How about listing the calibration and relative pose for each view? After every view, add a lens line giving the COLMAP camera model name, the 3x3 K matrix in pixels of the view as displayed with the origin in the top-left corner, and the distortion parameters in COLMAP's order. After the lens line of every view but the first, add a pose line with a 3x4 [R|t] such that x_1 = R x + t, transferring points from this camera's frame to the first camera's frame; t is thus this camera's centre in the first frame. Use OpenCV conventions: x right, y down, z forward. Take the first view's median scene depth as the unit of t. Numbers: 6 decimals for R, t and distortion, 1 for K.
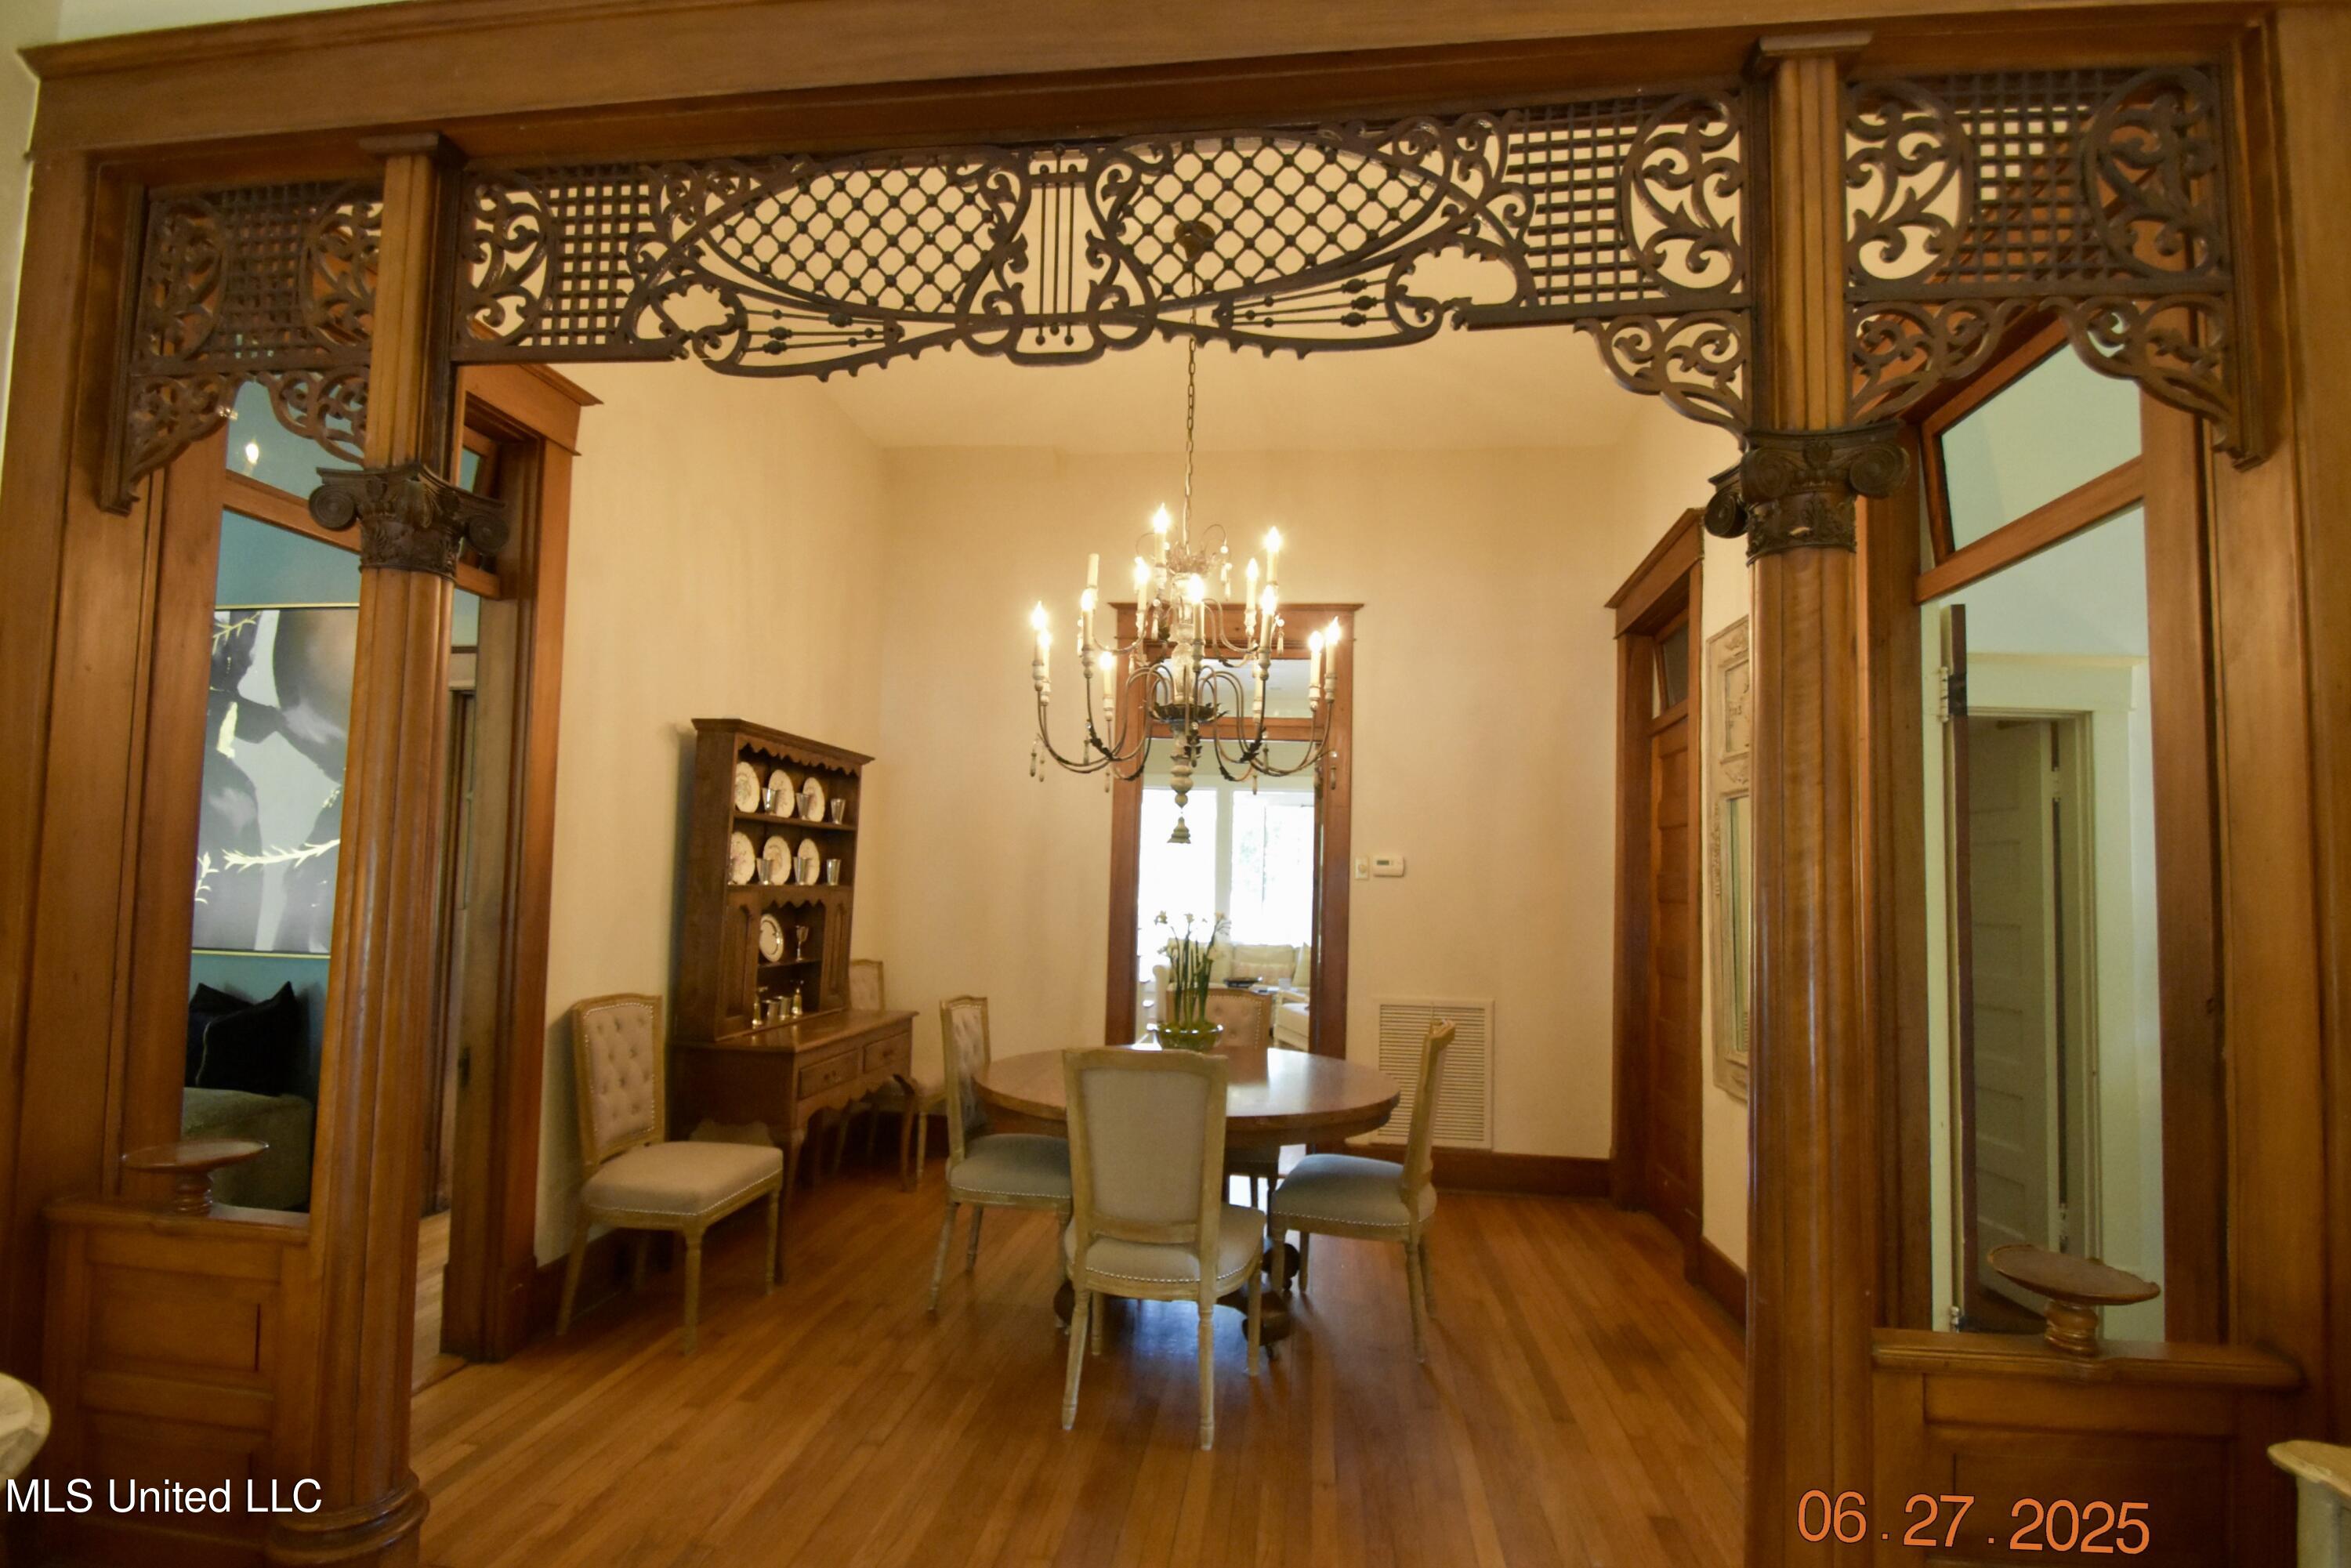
lens RADIAL K [[1102.4, 0, 1176.9], [0, 1102.4, 826.4], [0, 0, 1]] dist [0.002518, -0.000018]
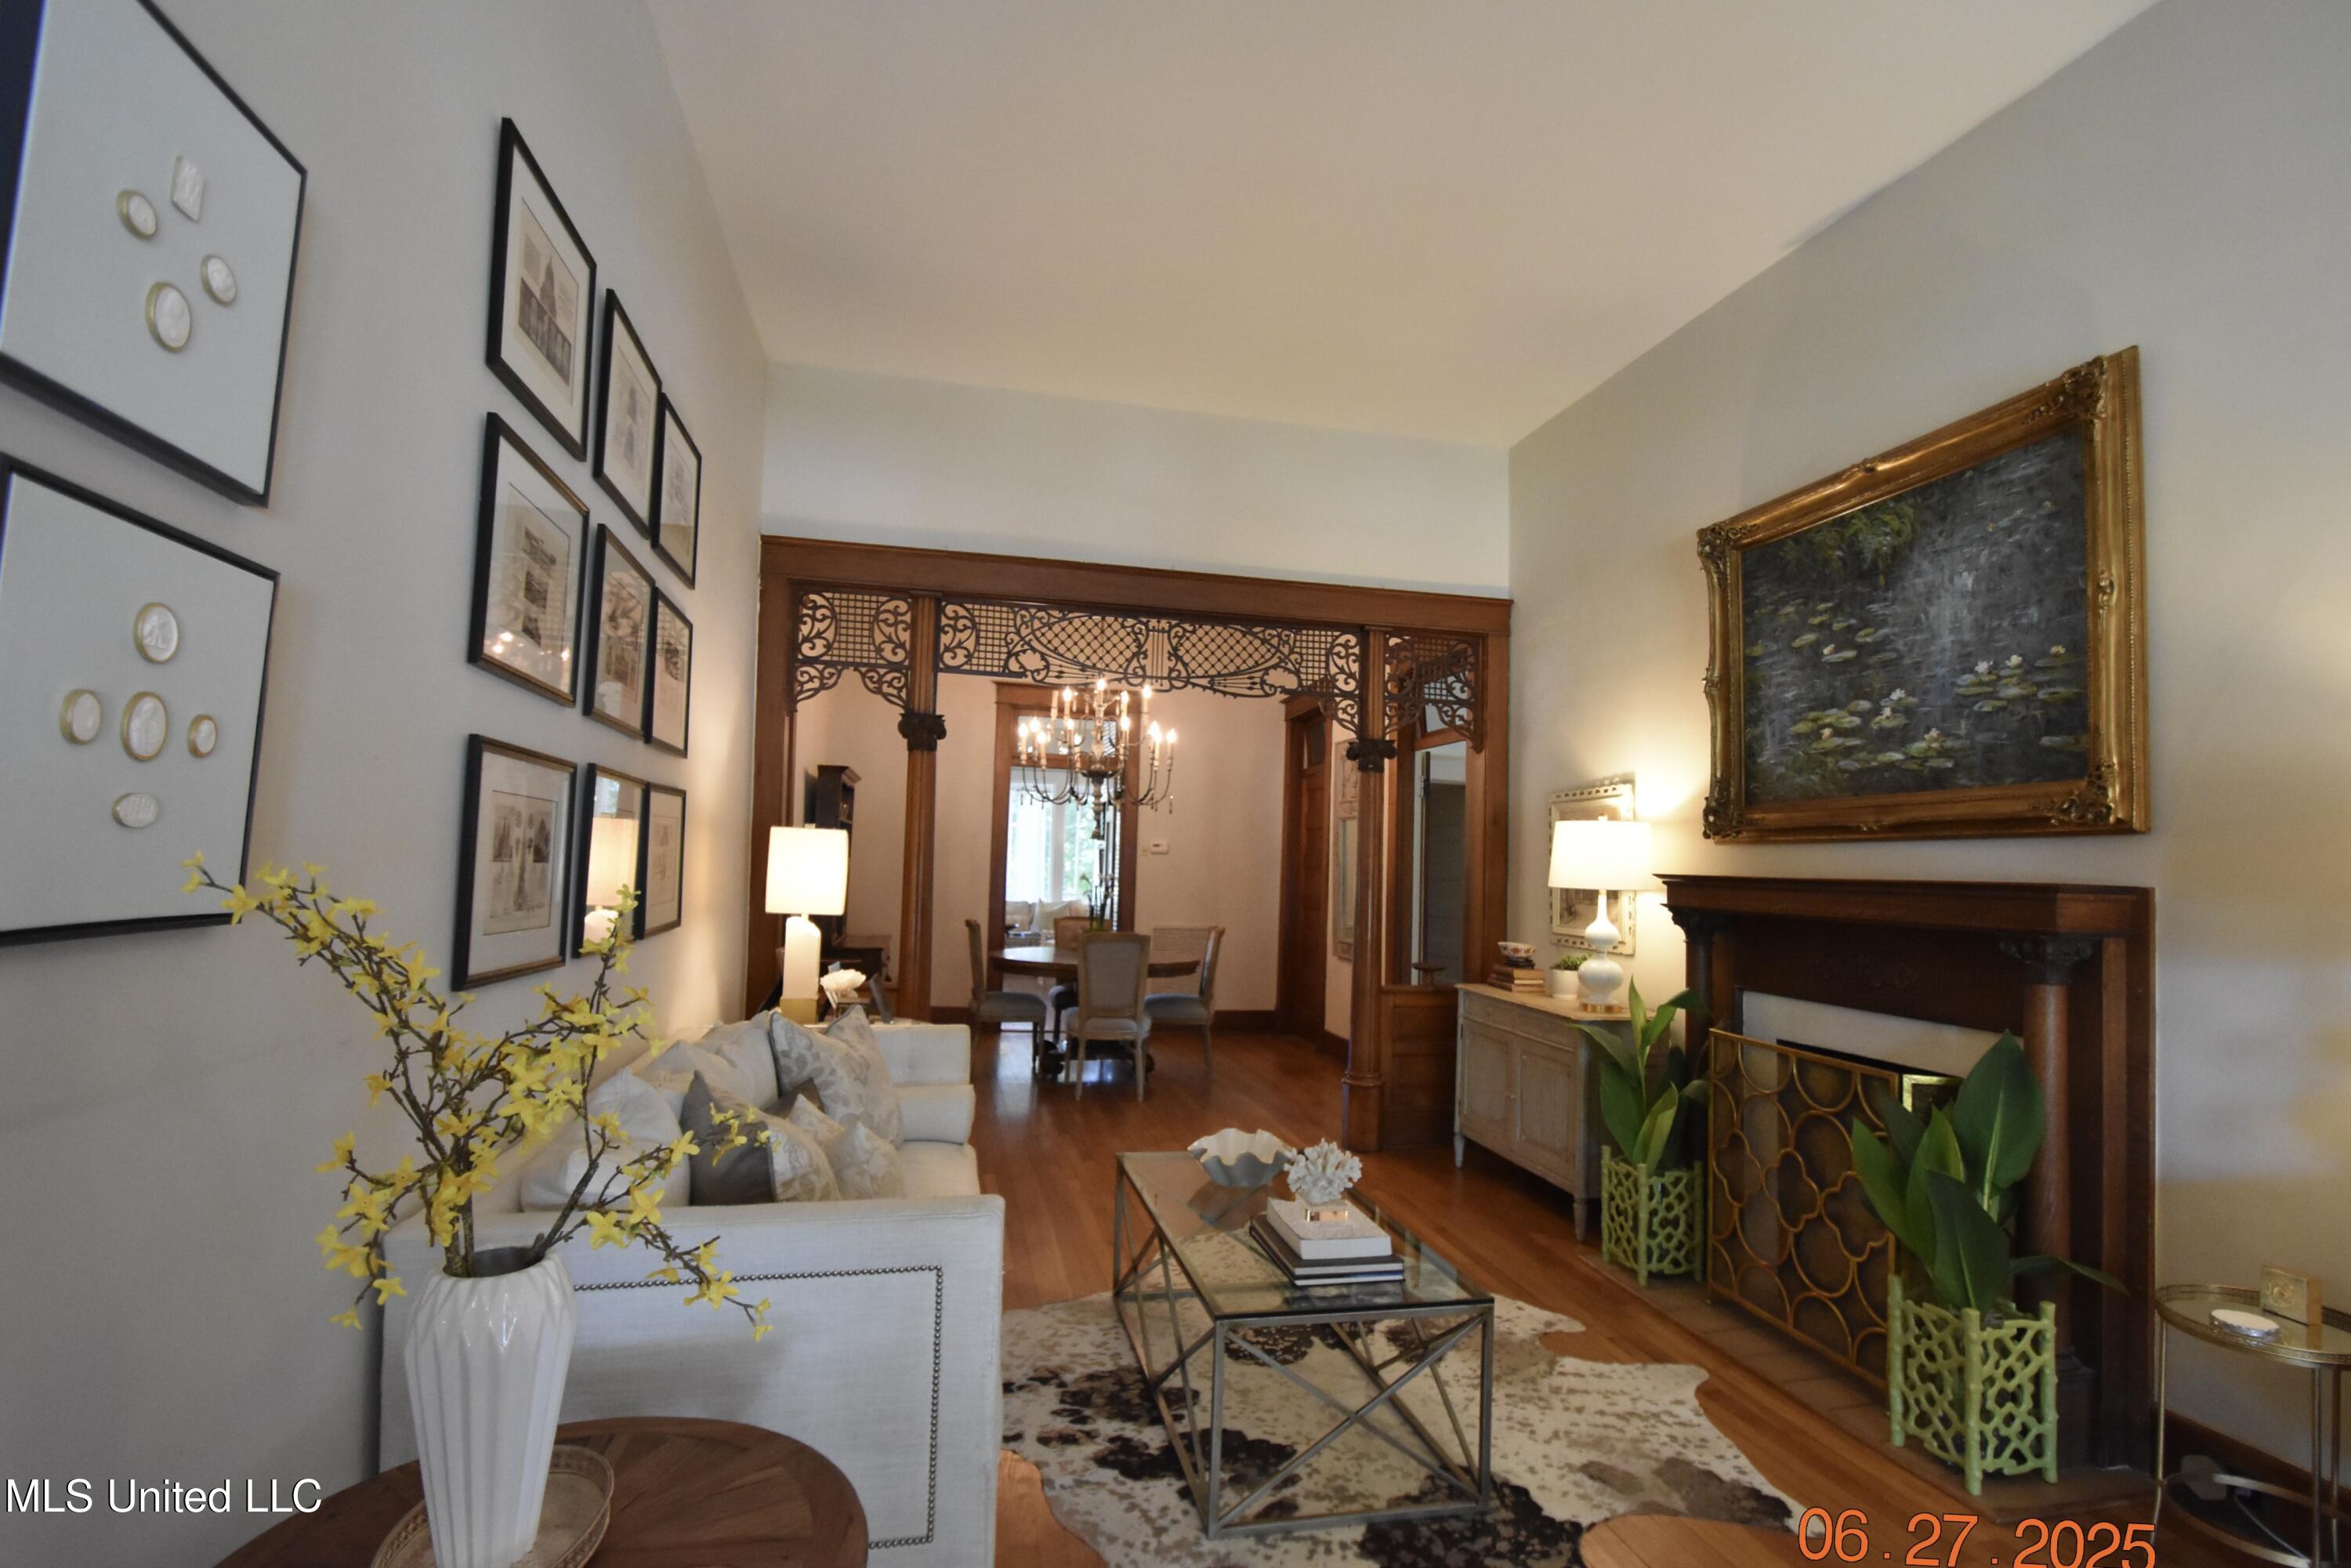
lens RADIAL K [[1102.4, 0, 1176.9], [0, 1102.4, 826.4], [0, 0, 1]] dist [0.002518, -0.000018]
pose [[0.944050, 0.011244, 0.329612, -1.050530], [-0.020737, 0.999465, 0.025299, -0.125737], [-0.329151, -0.030719, 0.943778, -1.893186]]
